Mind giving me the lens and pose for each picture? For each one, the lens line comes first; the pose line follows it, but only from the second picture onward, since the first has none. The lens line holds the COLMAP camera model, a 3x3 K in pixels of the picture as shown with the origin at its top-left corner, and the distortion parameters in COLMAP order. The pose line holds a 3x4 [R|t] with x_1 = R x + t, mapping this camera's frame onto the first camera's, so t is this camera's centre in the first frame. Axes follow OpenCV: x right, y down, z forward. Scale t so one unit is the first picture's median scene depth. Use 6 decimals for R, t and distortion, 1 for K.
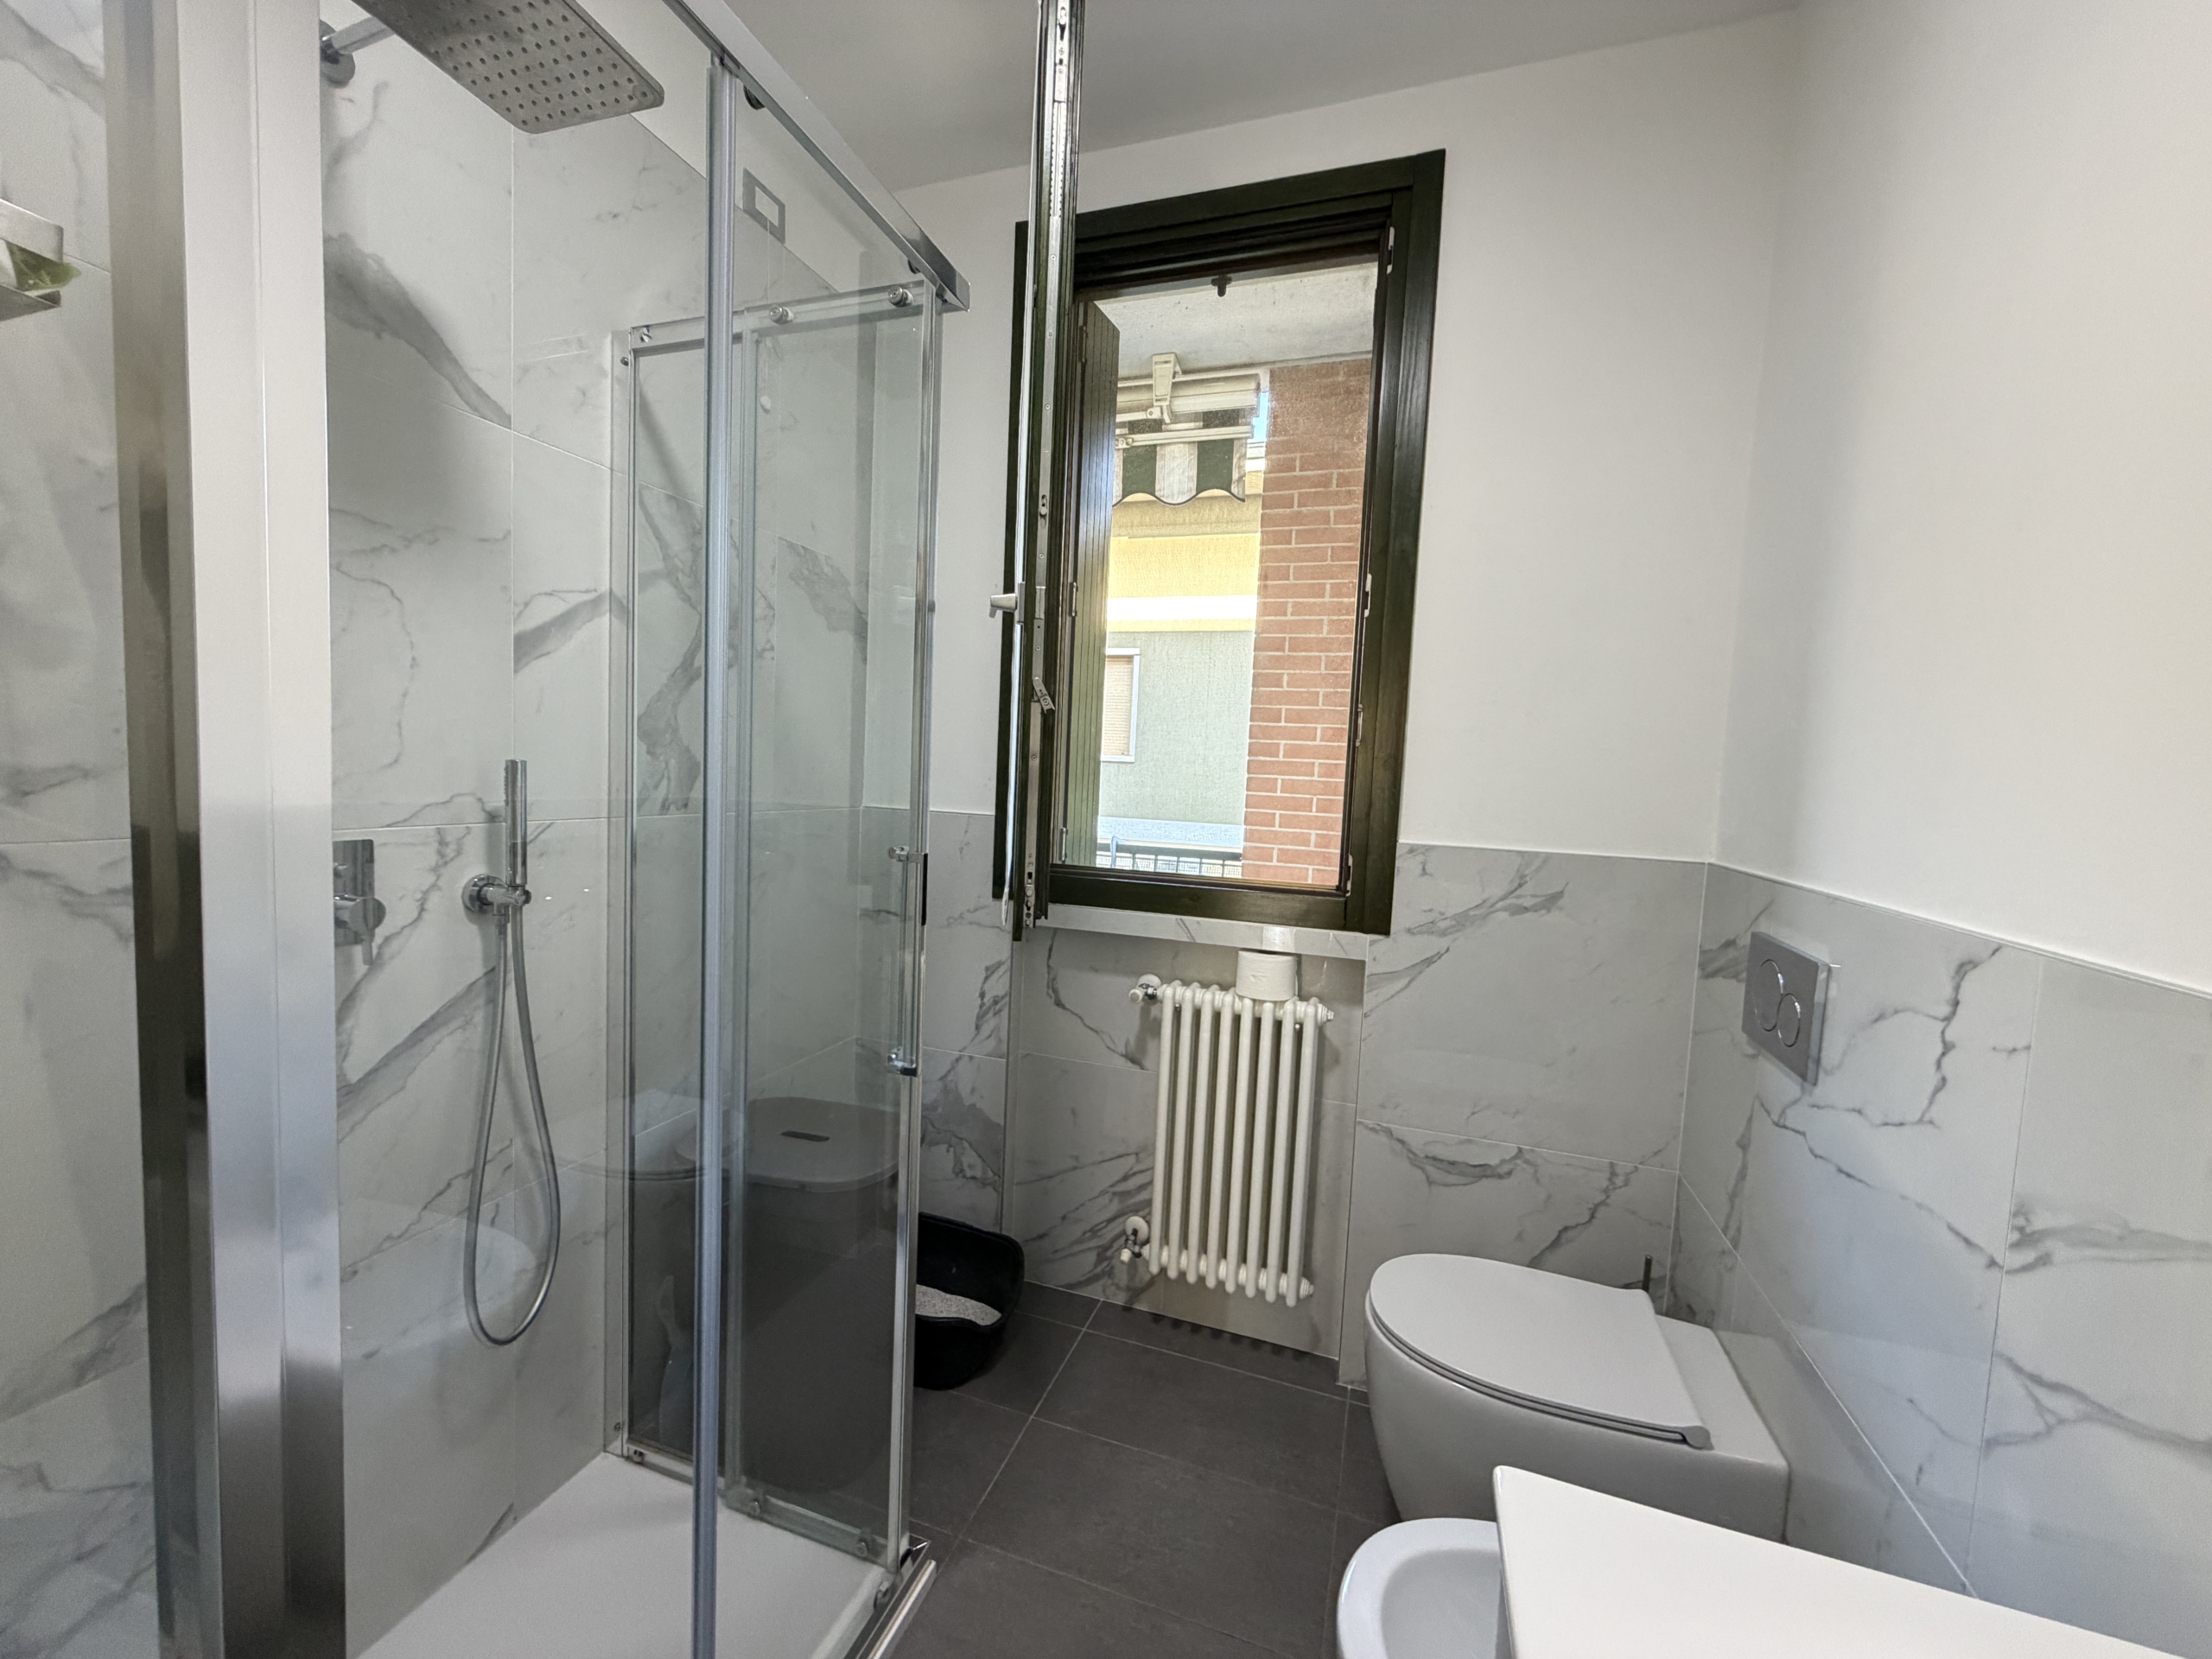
lens RADIAL K [[878.6, 0, 1101.4], [0, 878.6, 831.1], [0, 0, 1]] dist [-0.000277, 0.000235]
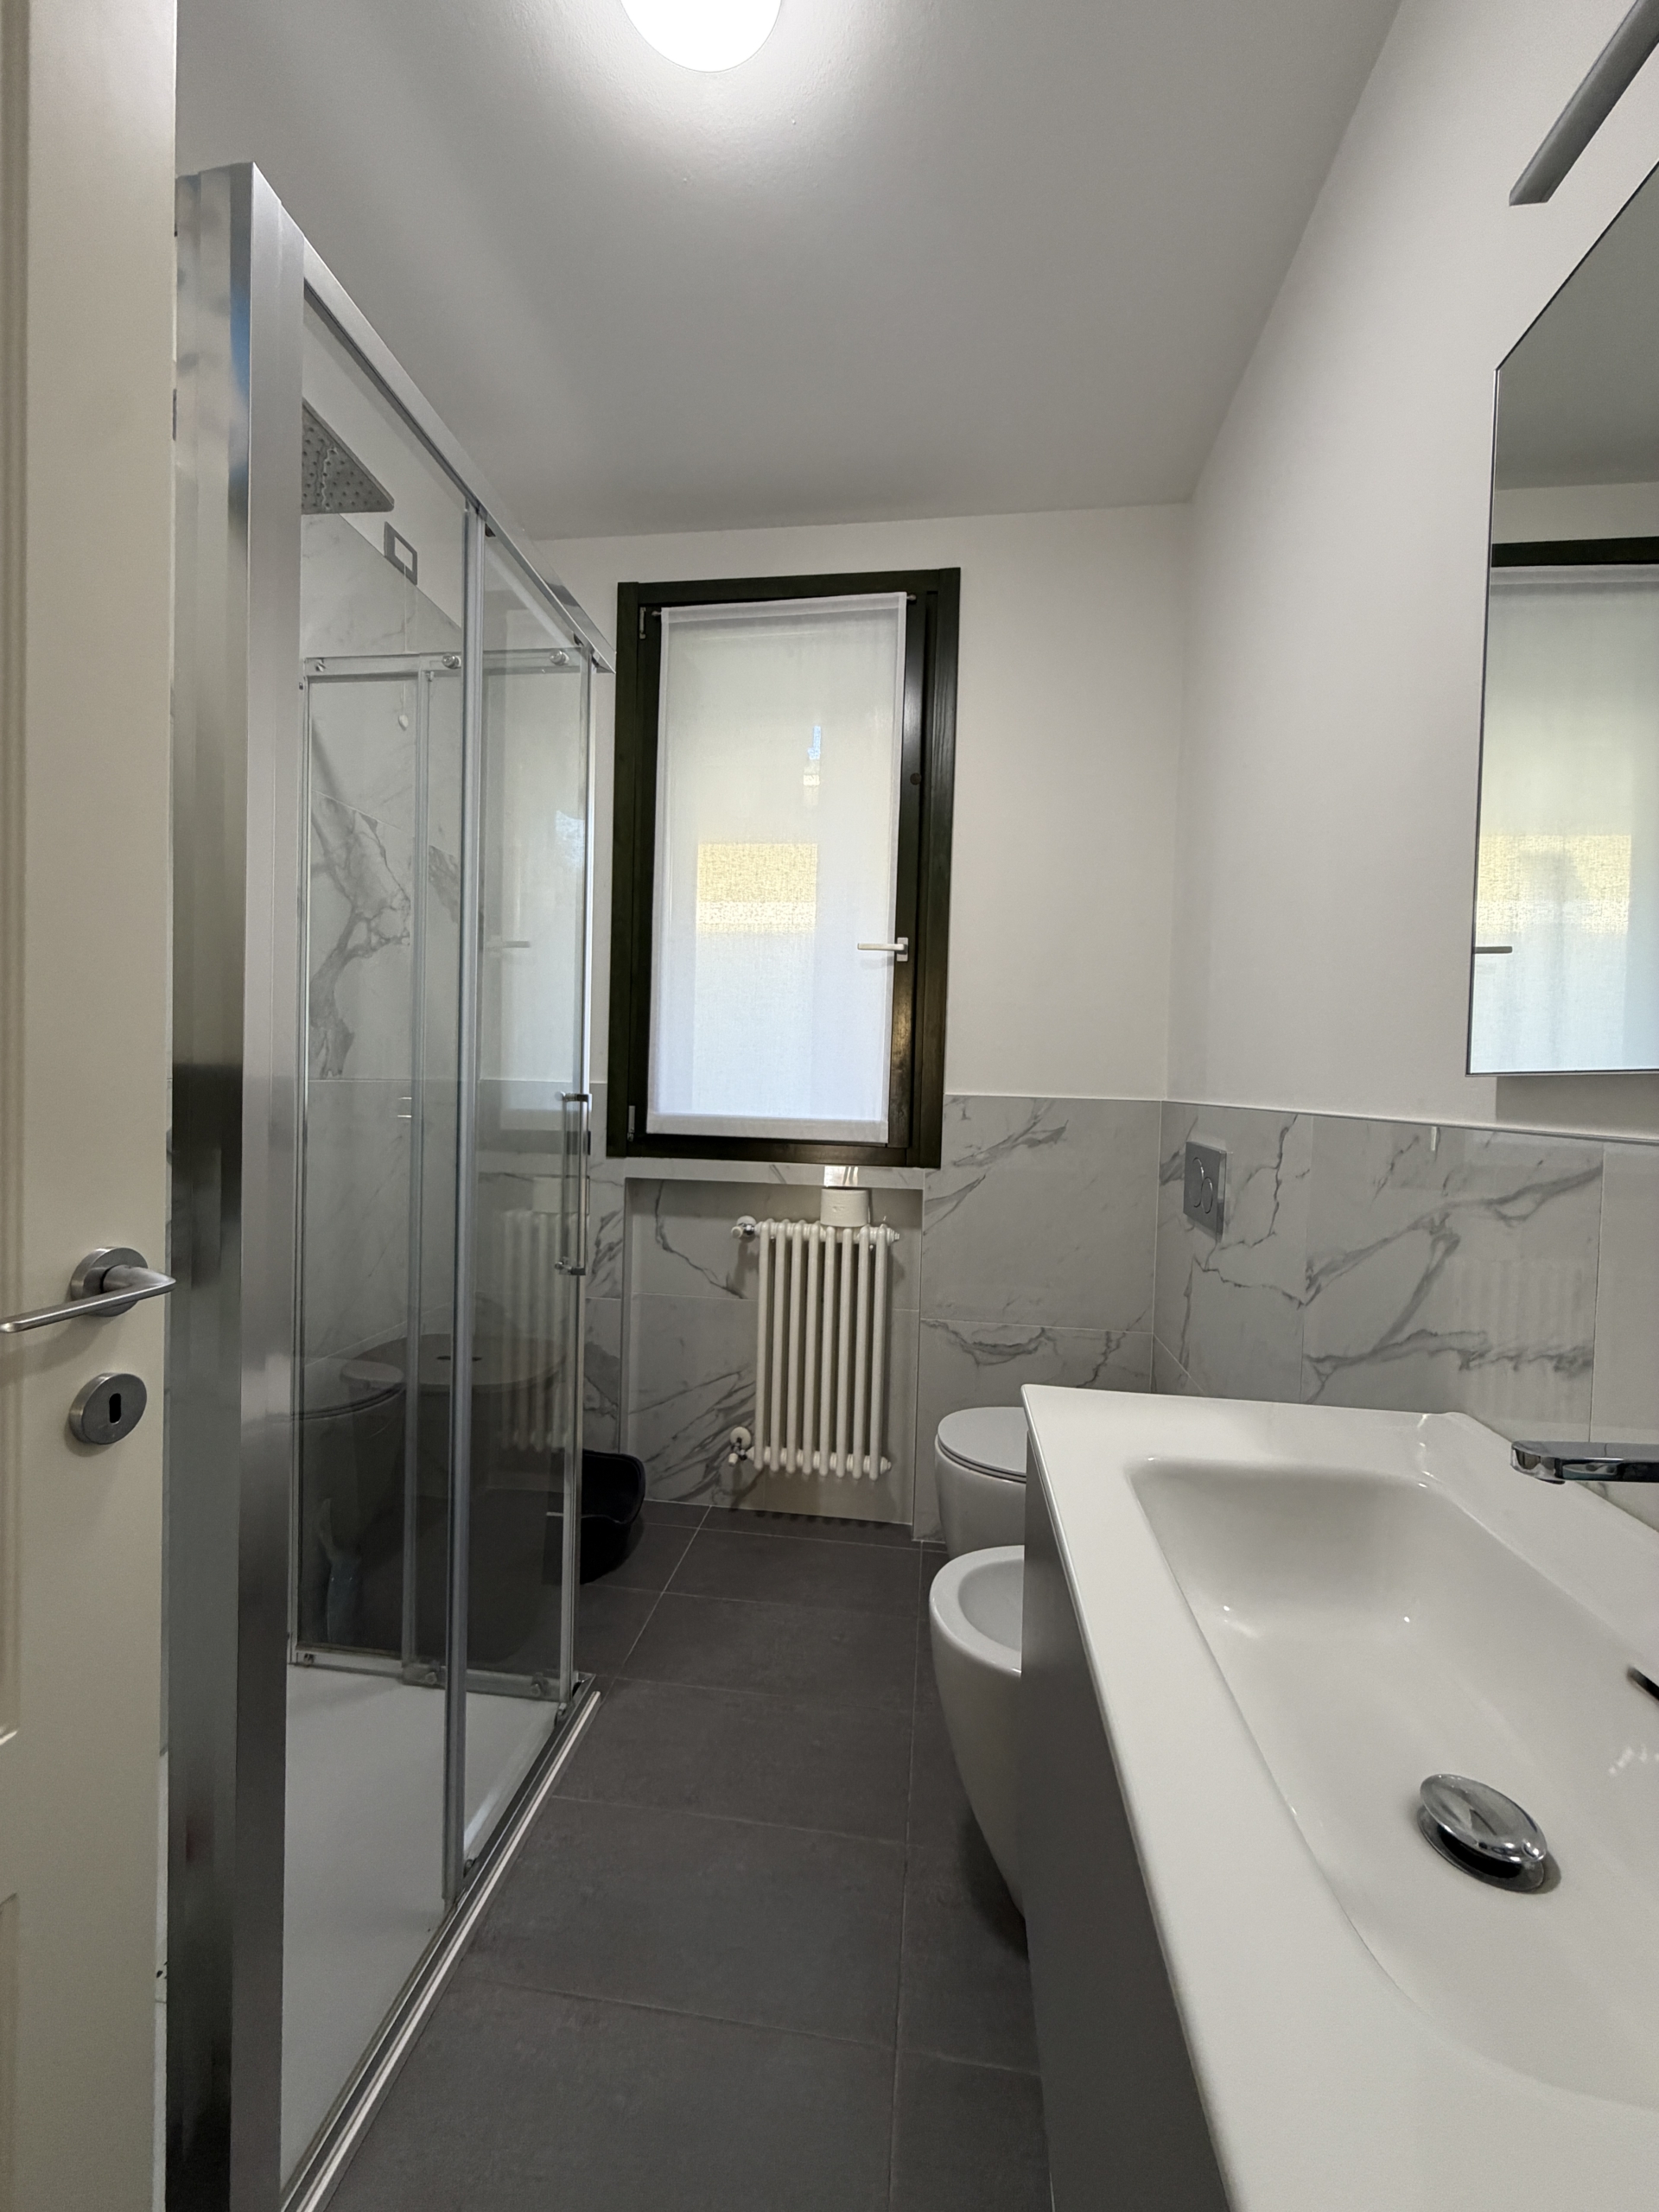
lens RADIAL K [[878.6, 0, 827.5], [0, 878.6, 1100.6], [0, 0, 1]] dist [-0.000277, 0.000235]
pose [[0.978601, -0.022288, 0.204557, -0.083199], [0.030391, 0.998869, -0.036555, 0.060110], [-0.203511, 0.041990, 0.978172, -0.198489]]
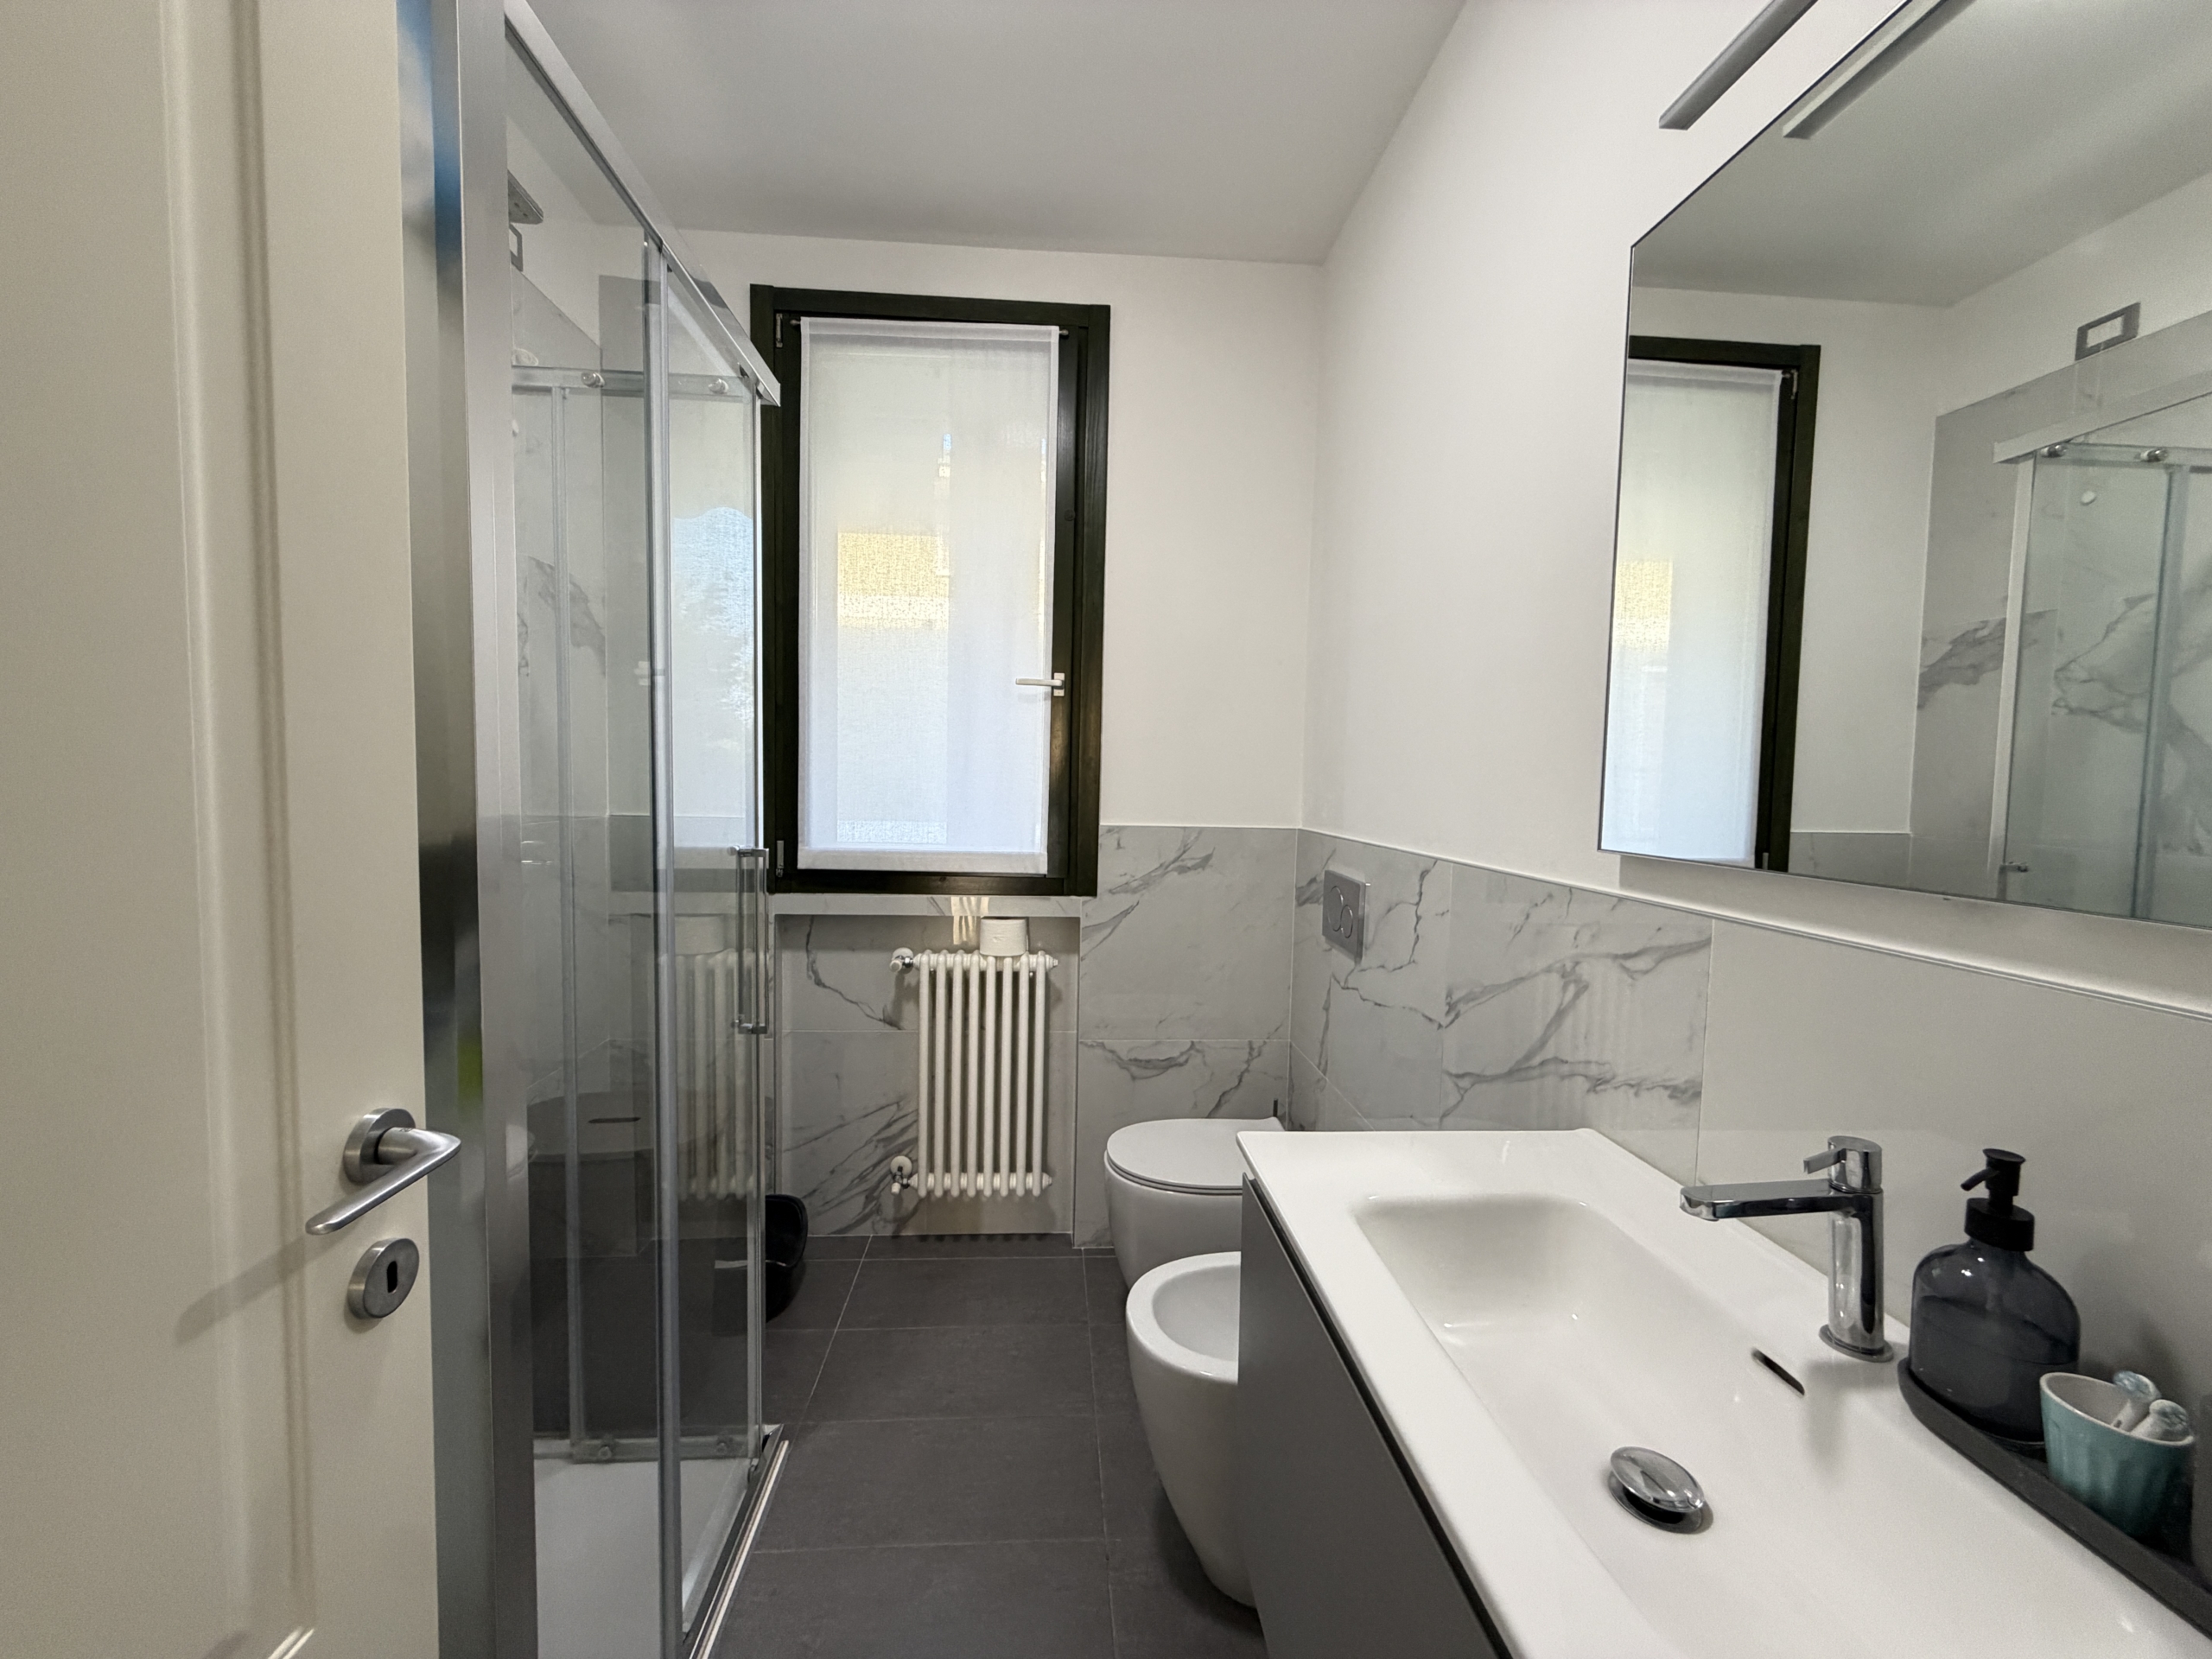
lens RADIAL K [[878.6, 0, 1098.6], [0, 878.6, 831.6], [0, 0, 1]] dist [-0.000277, 0.000235]
pose [[0.921193, -0.049776, 0.385908, -0.164144], [0.047543, 0.998751, 0.015333, 0.002515], [-0.386190, 0.004223, 0.922410, -0.203275]]
